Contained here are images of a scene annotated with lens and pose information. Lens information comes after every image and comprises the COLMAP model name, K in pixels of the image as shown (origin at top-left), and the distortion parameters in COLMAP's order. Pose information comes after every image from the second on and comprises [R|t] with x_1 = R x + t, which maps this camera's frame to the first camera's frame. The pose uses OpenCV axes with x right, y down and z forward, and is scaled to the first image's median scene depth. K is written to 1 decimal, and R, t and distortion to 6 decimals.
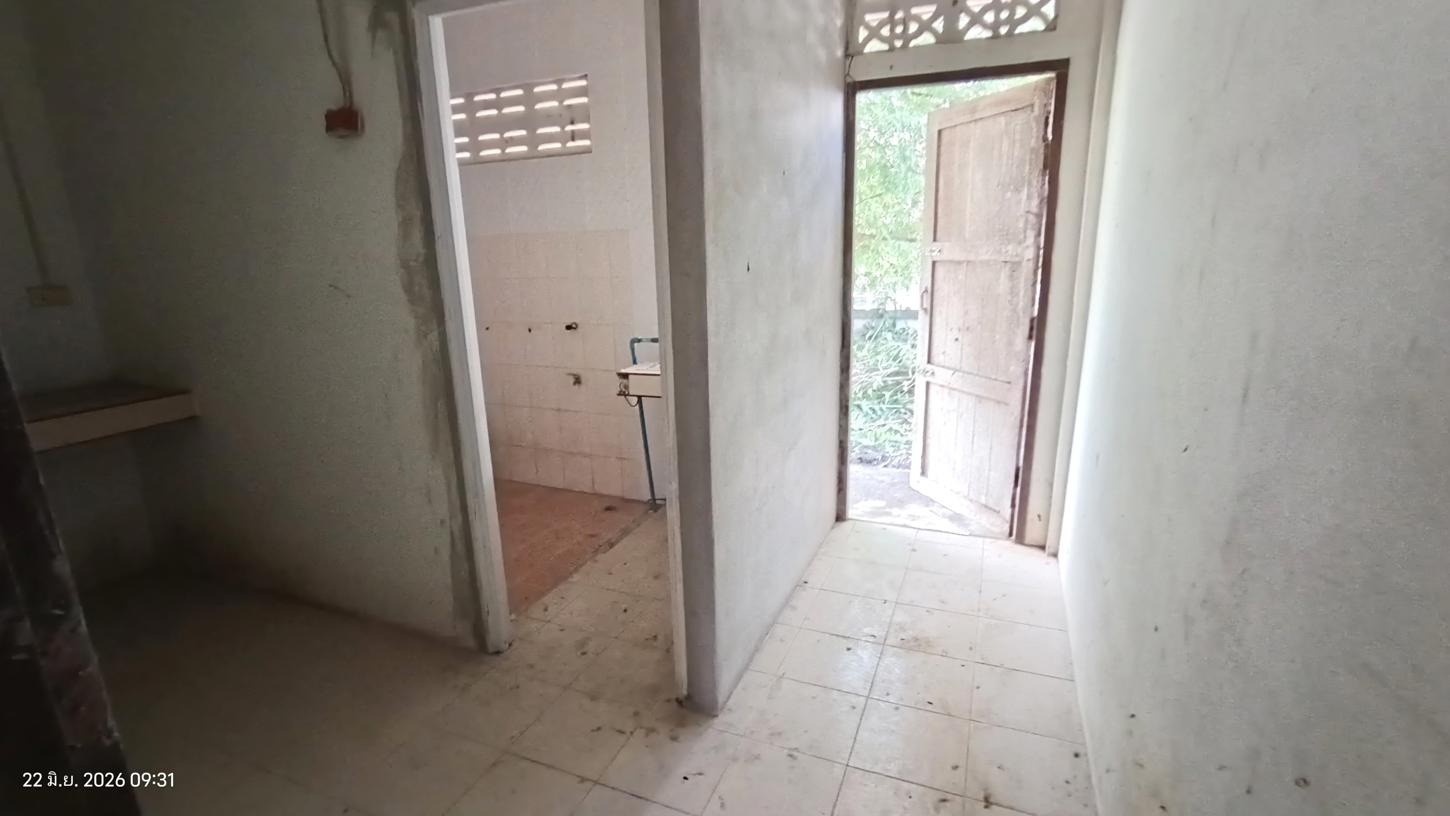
lens RADIAL K [[653.9, 0, 725.0], [0, 653.9, 408.0], [0, 0, 1]] dist [-0.030815, 0.013128]
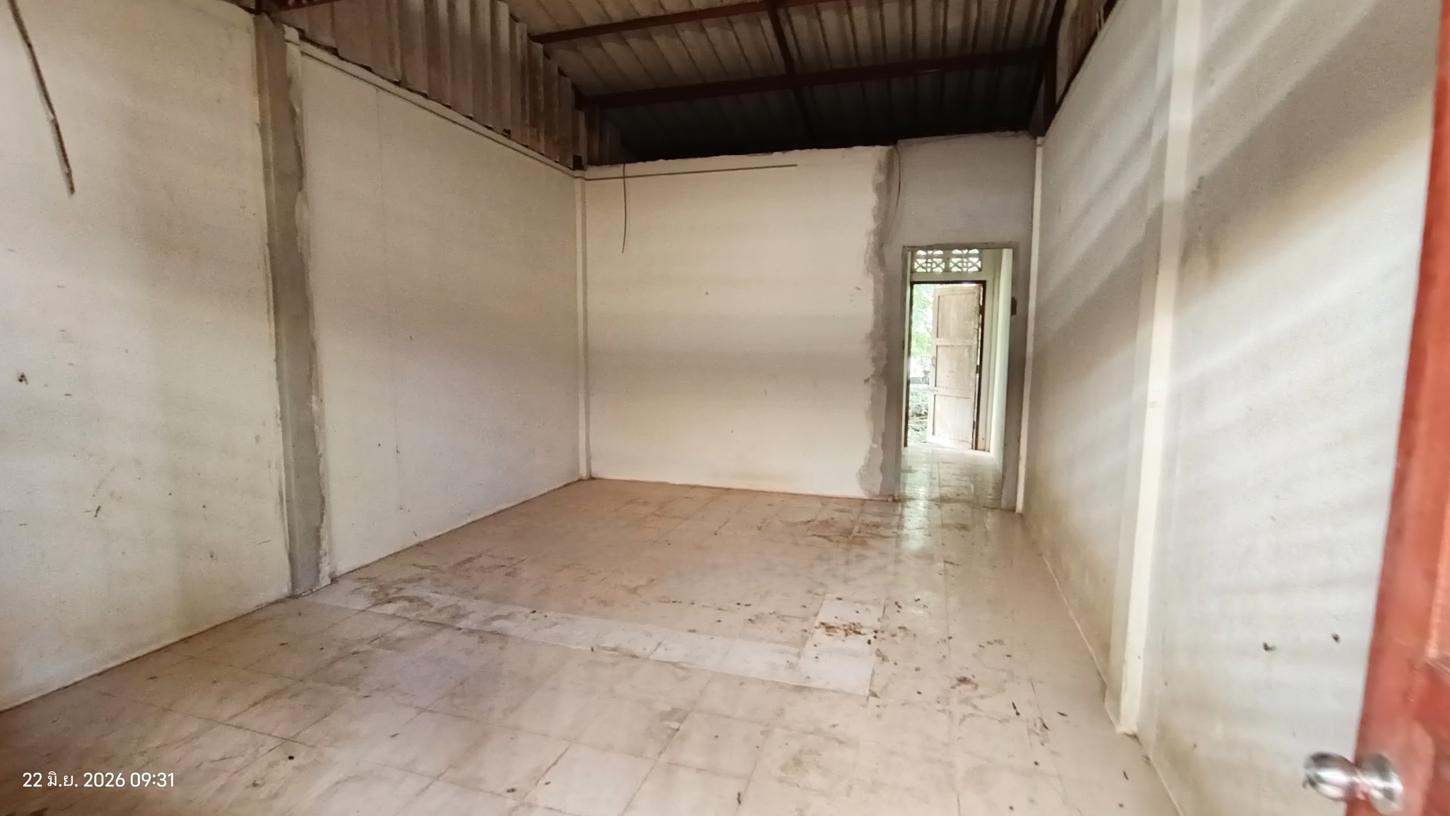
lens RADIAL K [[656.2, 0, 730.7], [0, 656.2, 401.2], [0, 0, 1]] dist [-0.029503, -0.000052]
pose [[0.995661, 0.024931, 0.089647, -0.795769], [-0.011668, 0.989285, -0.145529, 0.416526], [-0.092315, 0.143852, 0.985284, -1.579489]]
